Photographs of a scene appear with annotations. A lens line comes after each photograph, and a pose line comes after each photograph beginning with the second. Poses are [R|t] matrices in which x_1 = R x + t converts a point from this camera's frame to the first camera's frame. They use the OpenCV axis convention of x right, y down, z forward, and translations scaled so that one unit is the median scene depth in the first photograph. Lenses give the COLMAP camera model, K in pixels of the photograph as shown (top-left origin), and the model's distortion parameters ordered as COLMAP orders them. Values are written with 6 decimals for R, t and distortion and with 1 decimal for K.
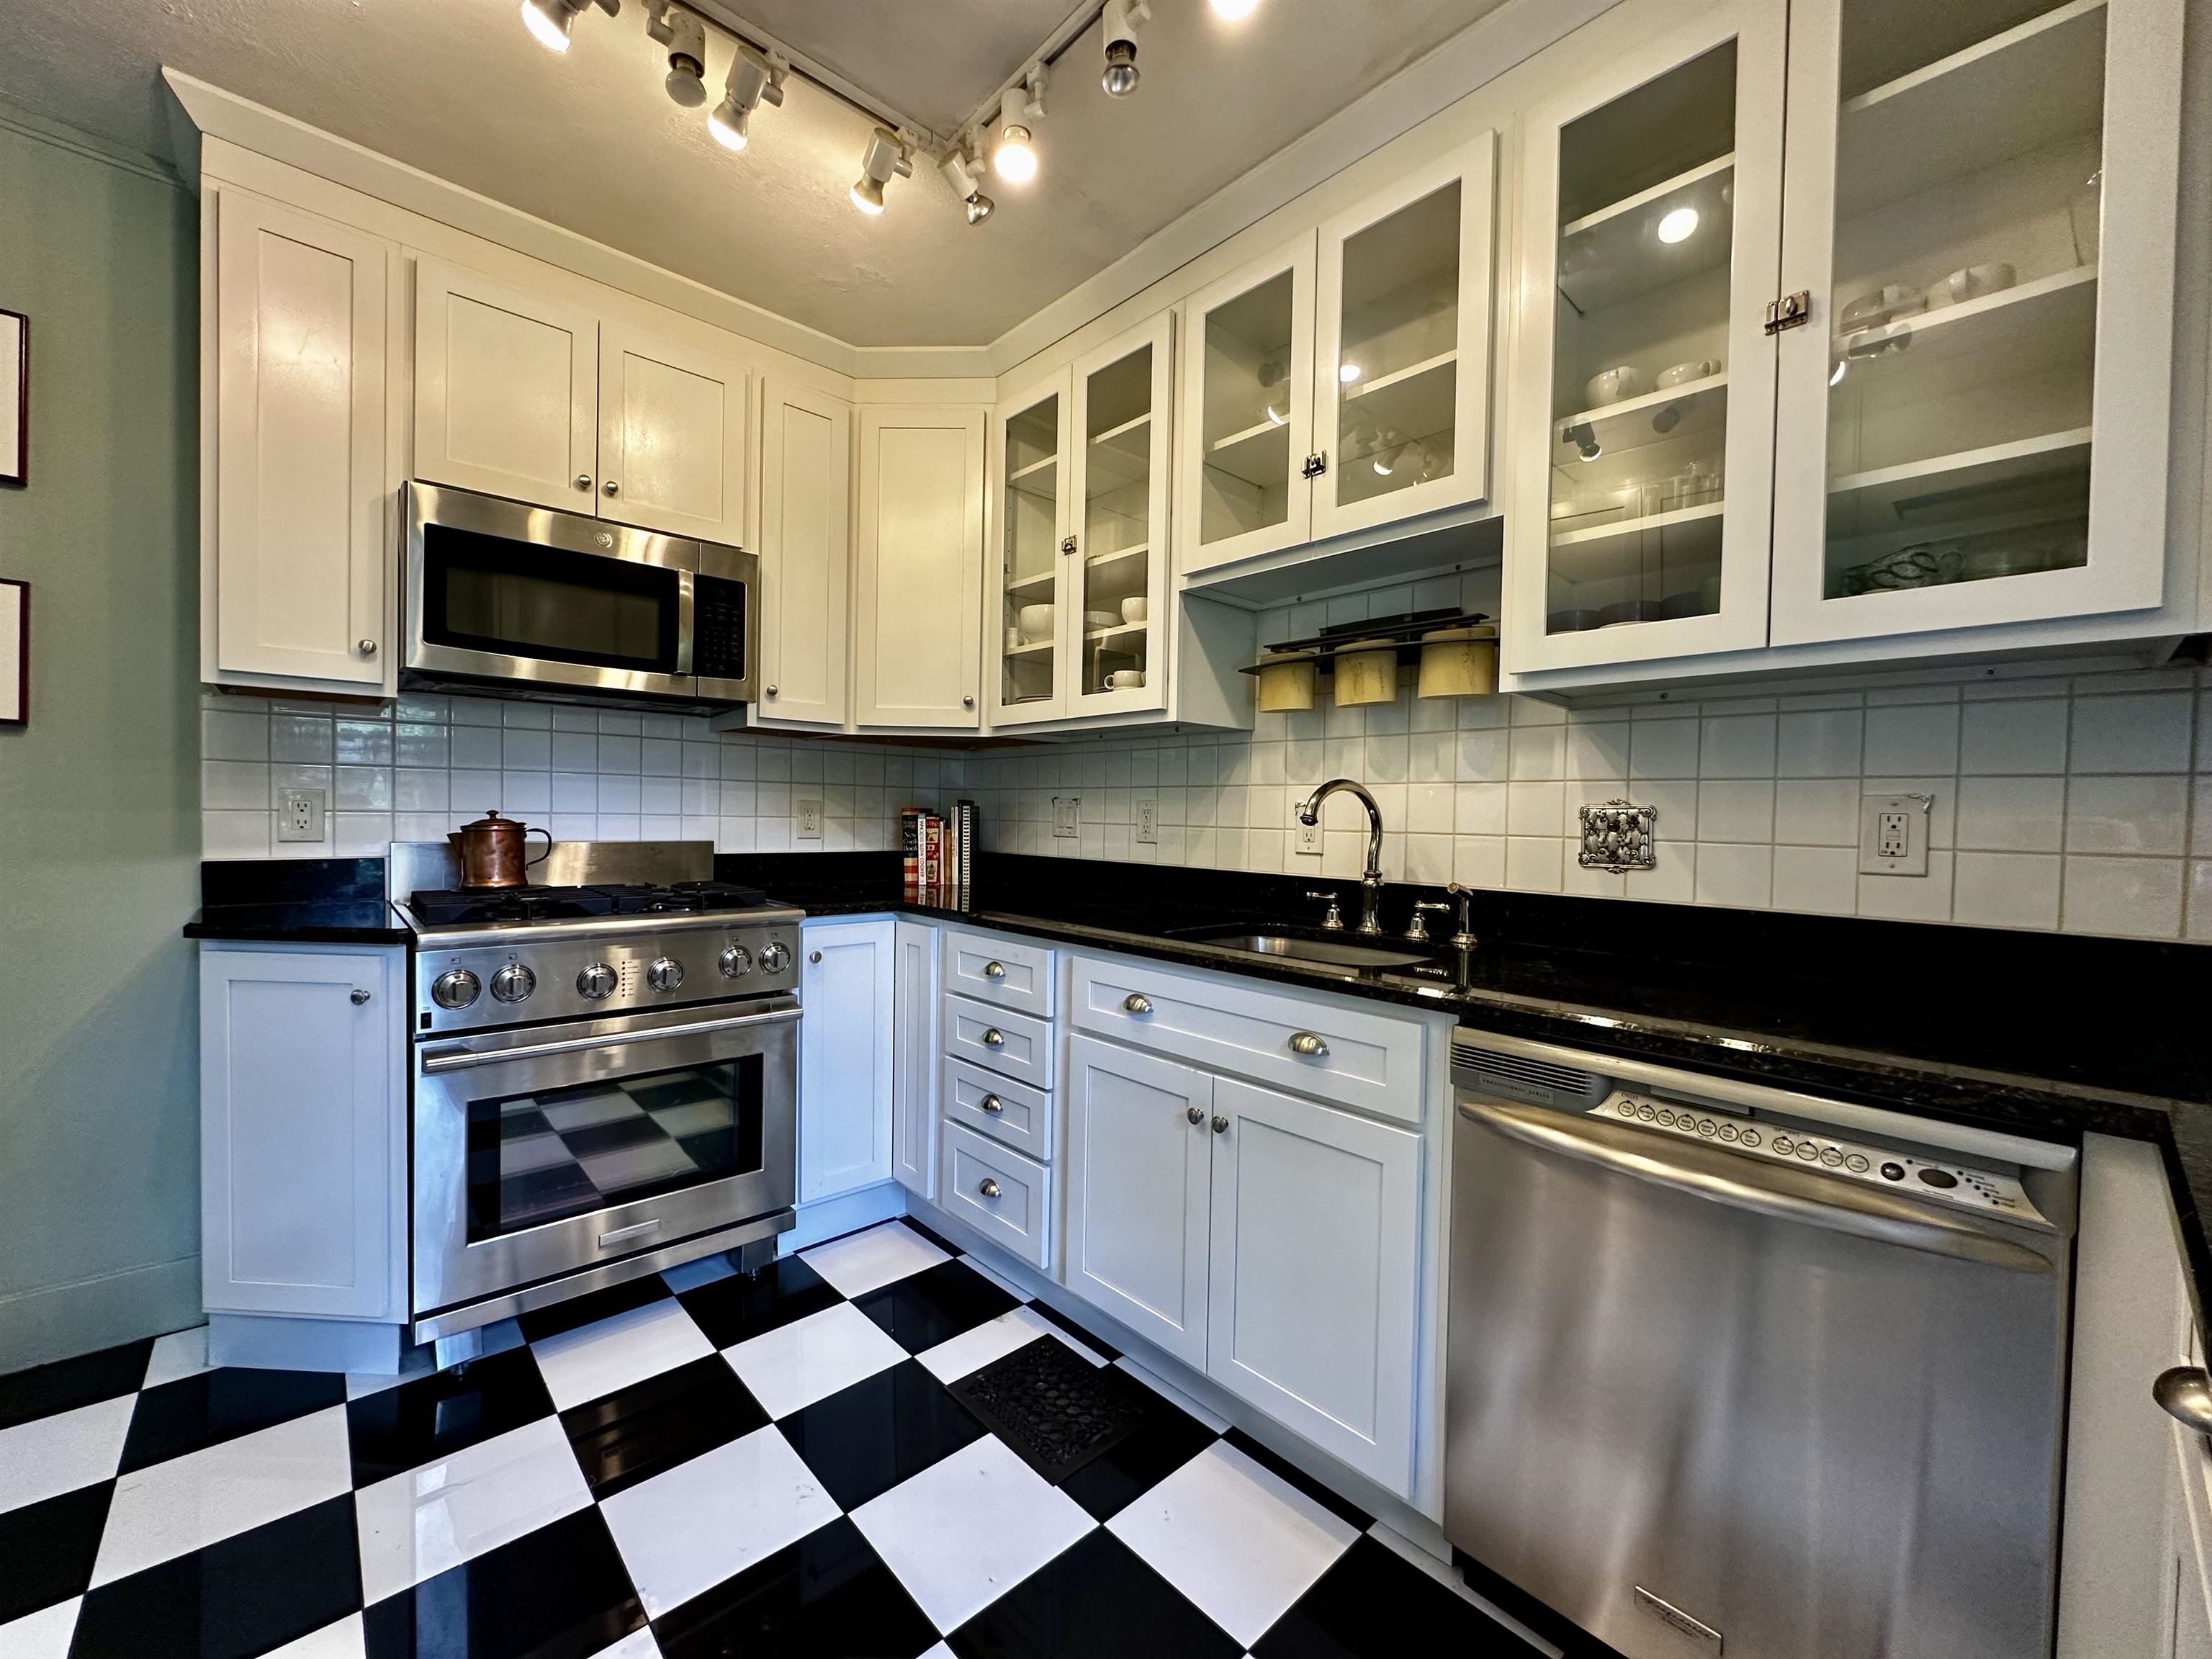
lens RADIAL K [[888.9, 0, 1101.1], [0, 888.9, 819.4], [0, 0, 1]] dist [-0.000734, -0.000607]
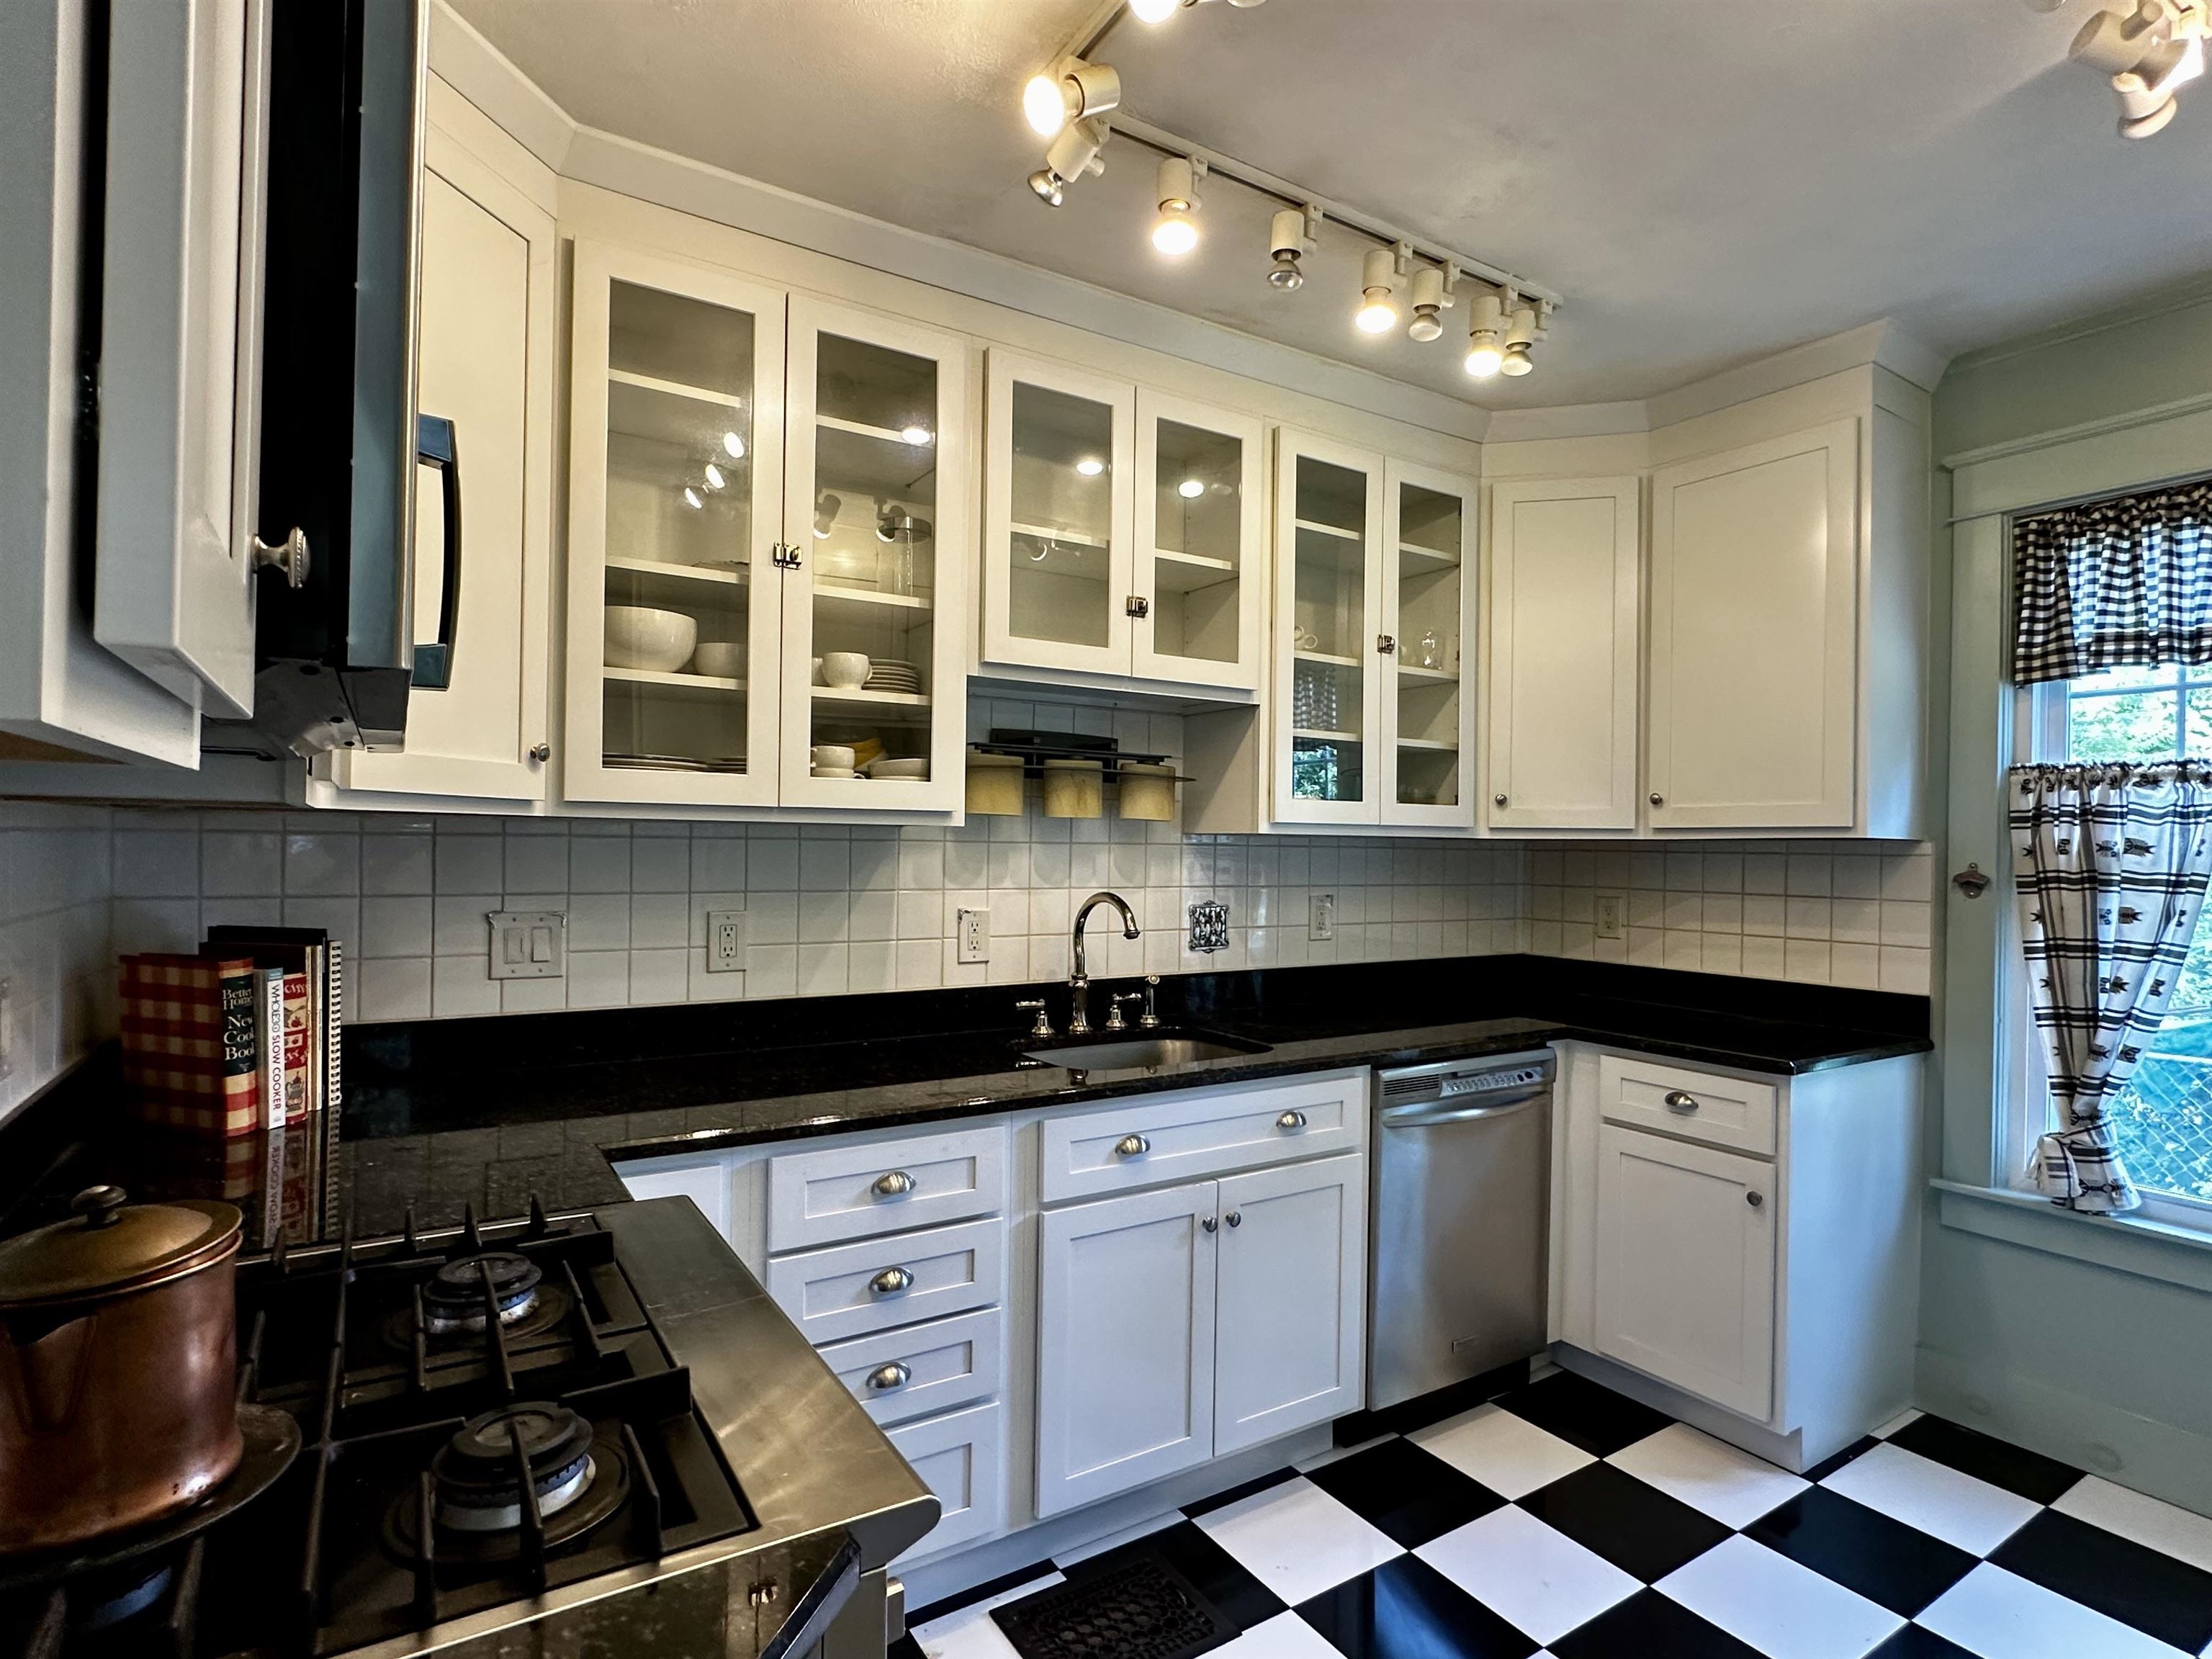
lens RADIAL K [[1129.8, 0, 1106.0], [0, 1129.8, 829.5], [0, 0, 1]] dist [-0.001643, 0.000621]
pose [[0.176045, -0.003650, 0.984375, -0.962698], [-0.003990, 0.999982, 0.004422, -0.113554], [-0.984374, -0.004706, 0.176027, 0.679649]]
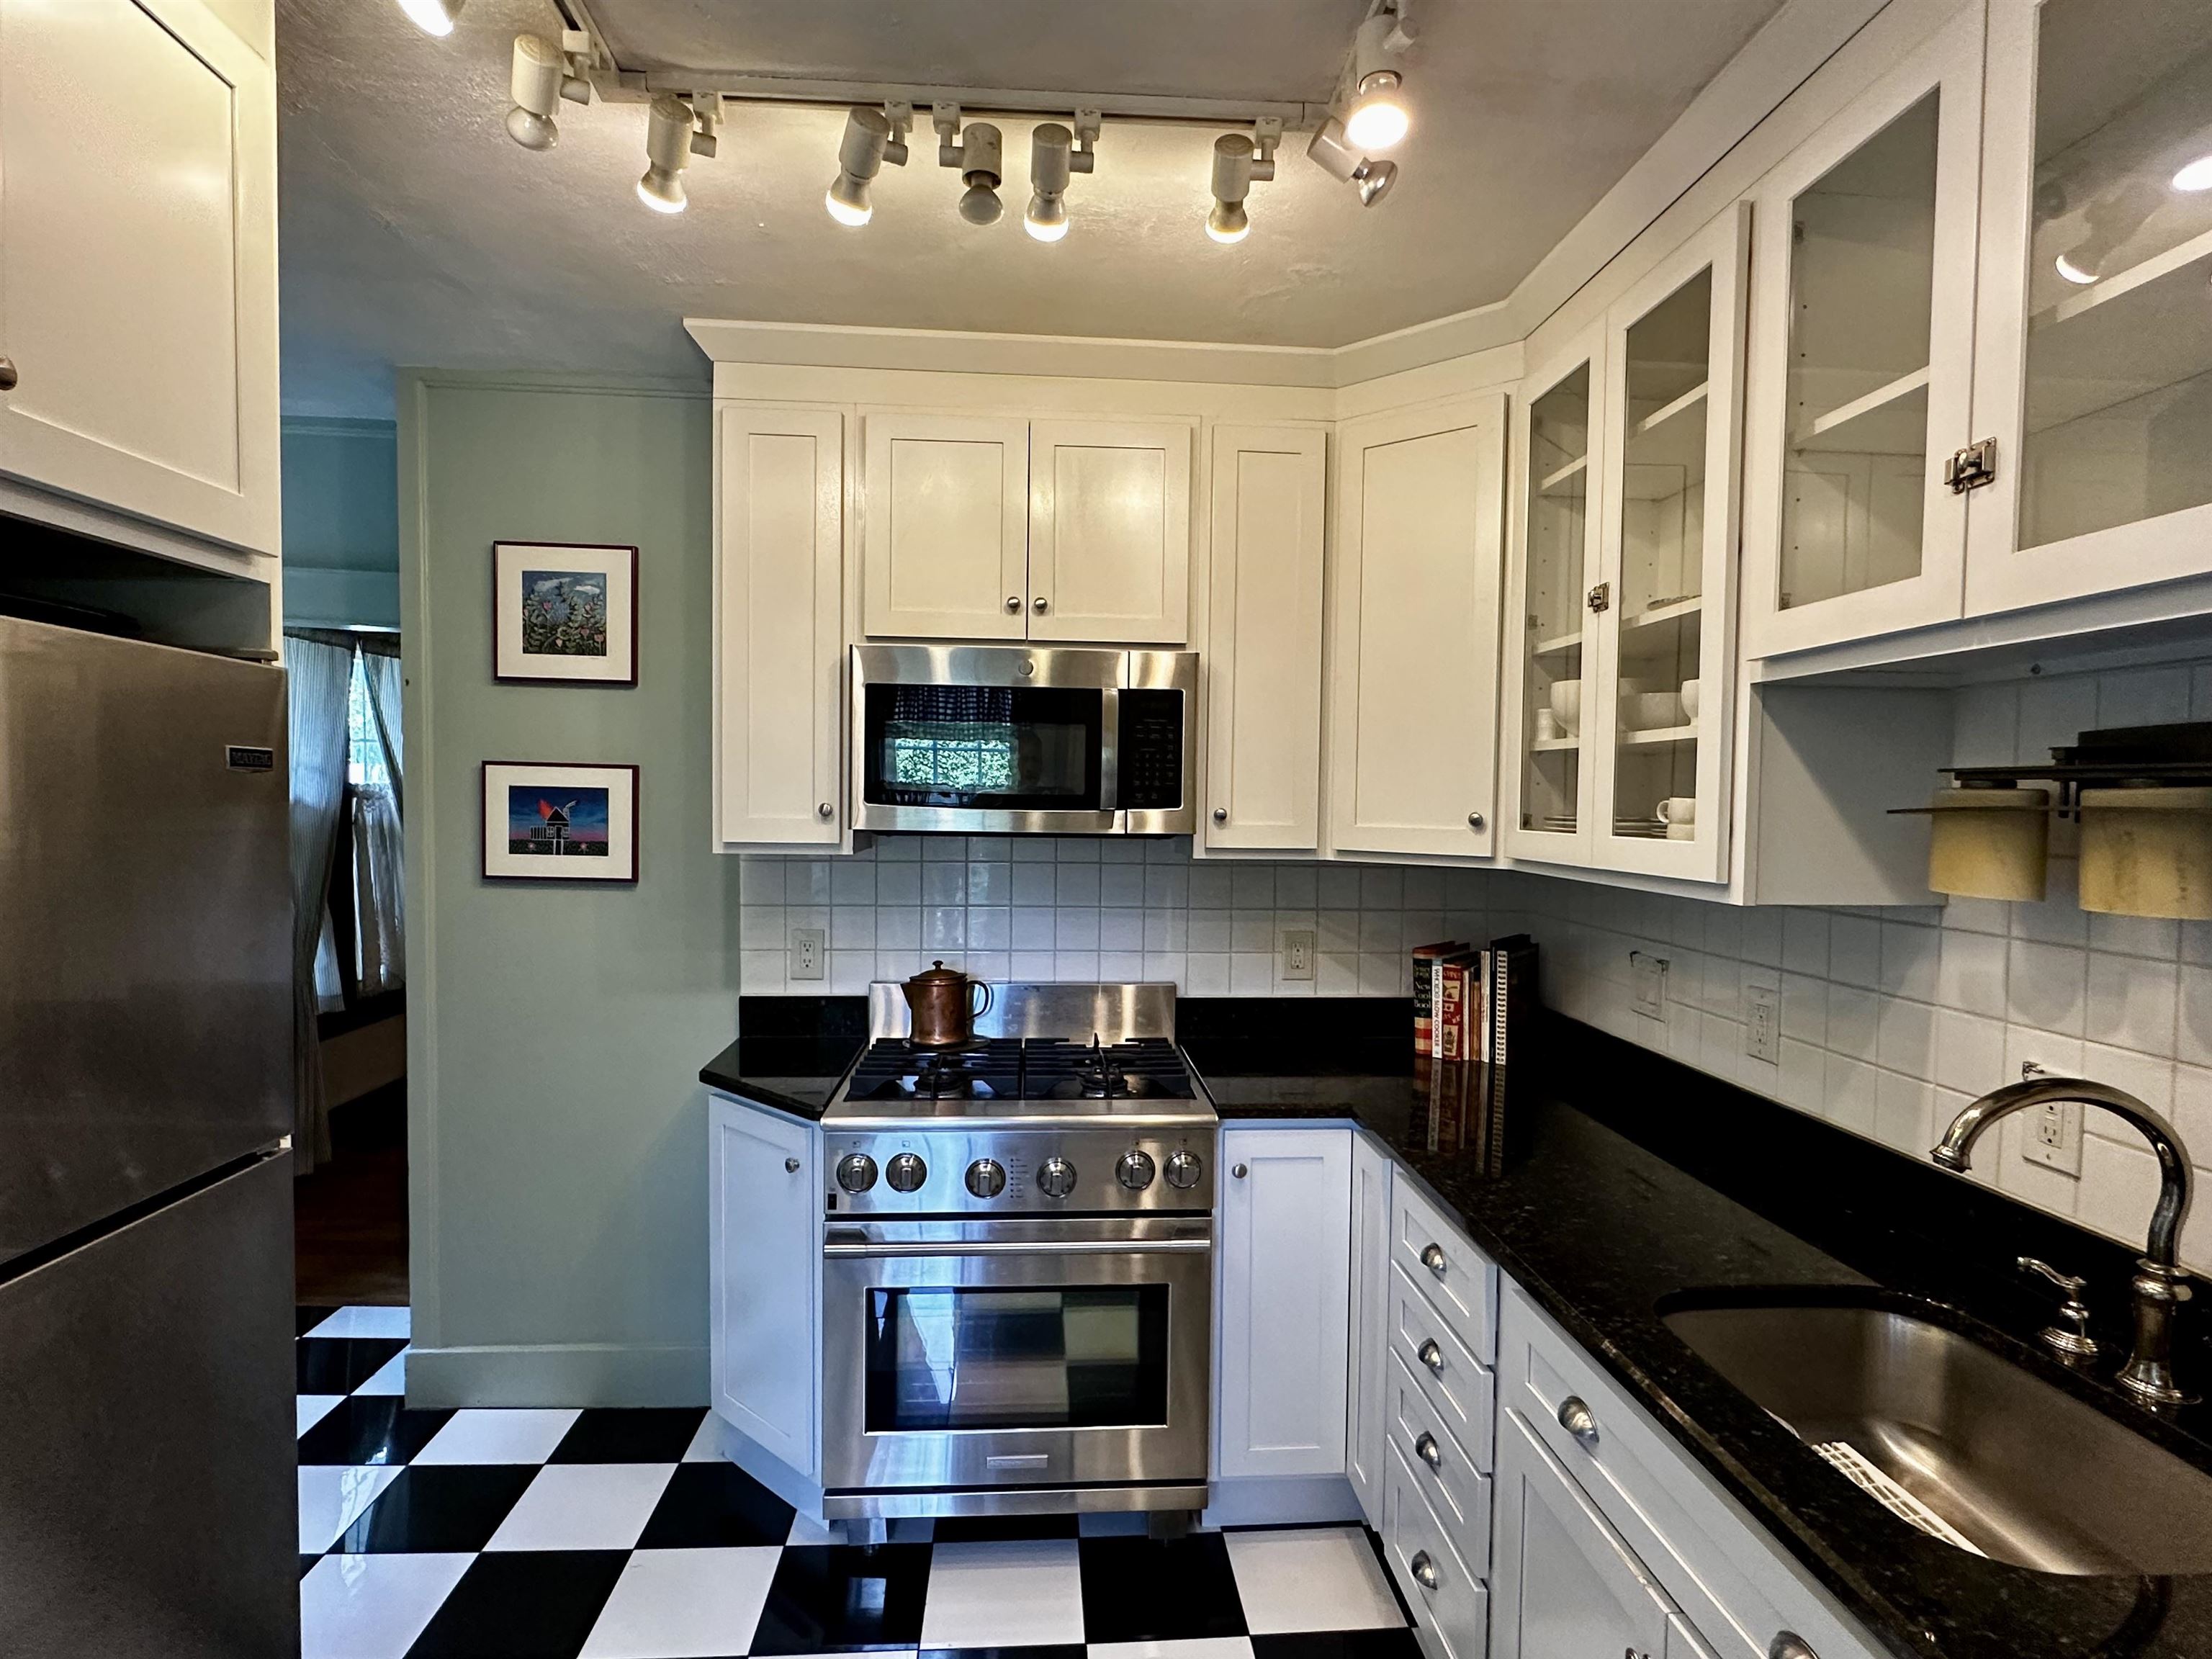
lens RADIAL K [[1129.8, 0, 1106.0], [0, 1129.8, 829.5], [0, 0, 1]] dist [-0.001643, 0.000621]
pose [[0.784291, 0.009550, -0.620319, 0.217827], [-0.003256, 0.999931, 0.011277, -0.169435], [0.620384, -0.006824, 0.784268, 0.158069]]
